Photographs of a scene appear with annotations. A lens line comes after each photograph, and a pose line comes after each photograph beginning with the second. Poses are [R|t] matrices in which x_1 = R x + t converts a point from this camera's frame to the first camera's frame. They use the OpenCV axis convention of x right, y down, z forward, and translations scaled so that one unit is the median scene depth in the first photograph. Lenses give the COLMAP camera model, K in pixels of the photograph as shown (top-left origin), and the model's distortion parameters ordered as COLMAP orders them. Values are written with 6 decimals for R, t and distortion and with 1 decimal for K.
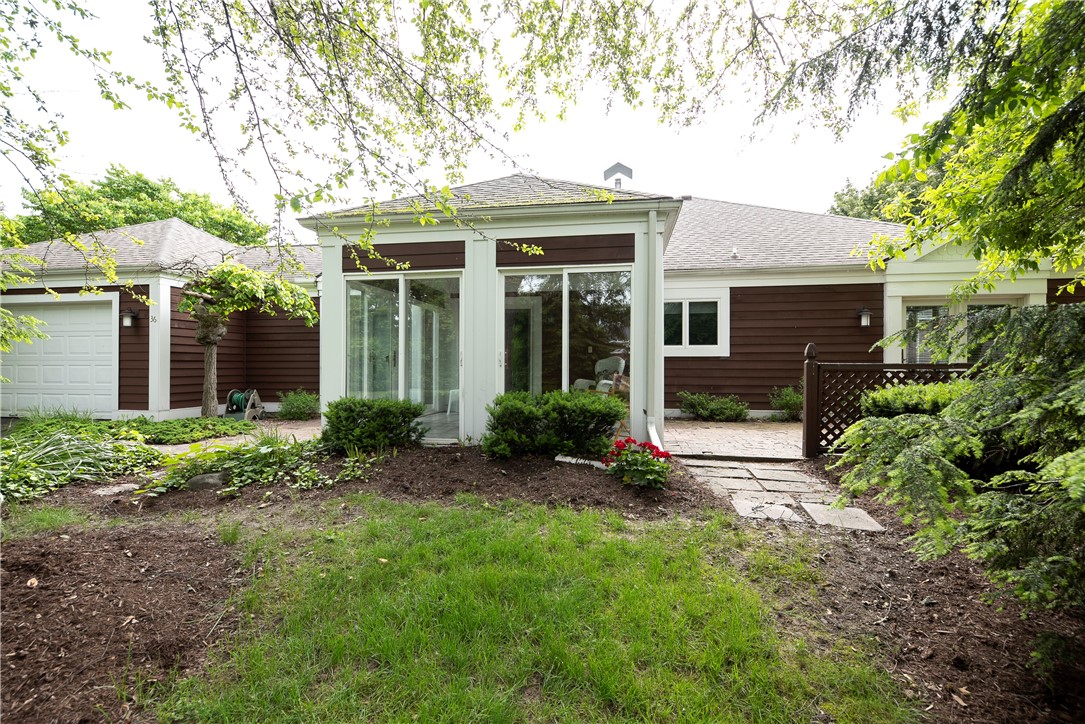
lens RADIAL K [[505.3, 0, 551.0], [0, 505.3, 359.3], [0, 0, 1]] dist [0.009671, -0.005002]
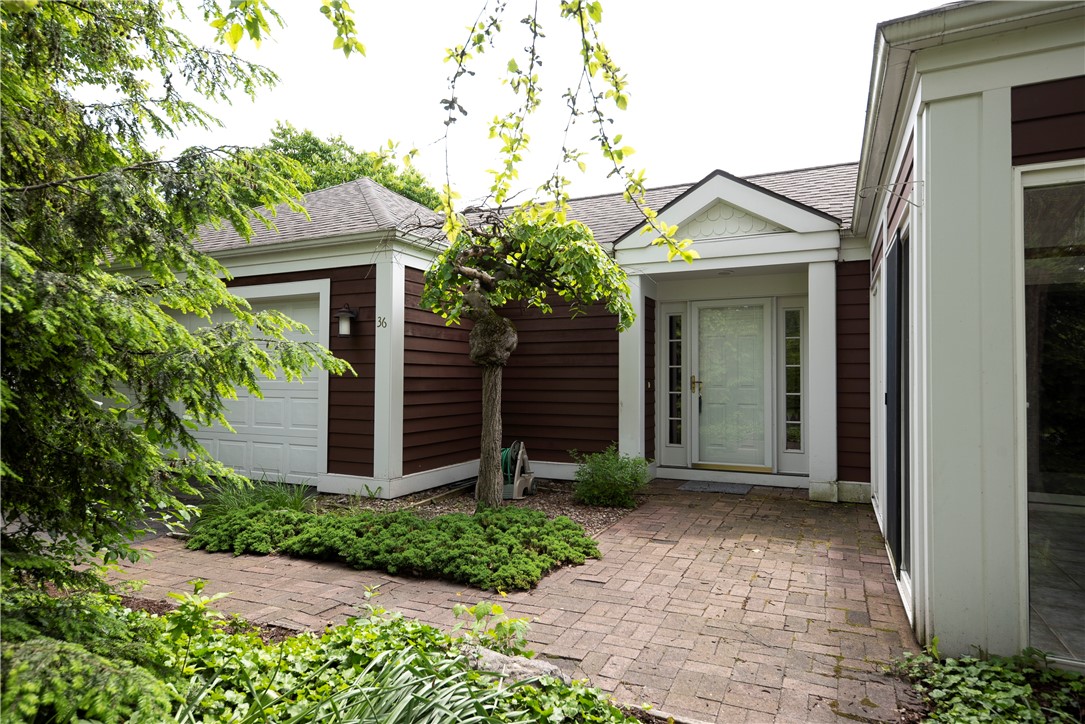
lens RADIAL K [[639.7, 0, 539.0], [0, 639.7, 363.3], [0, 0, 1]] dist [0.012443, 0.000353]
pose [[0.961714, -0.004093, -0.274024, -0.633824], [0.001078, 0.999937, -0.011154, -0.036101], [0.274053, 0.010432, 0.961658, 0.525281]]
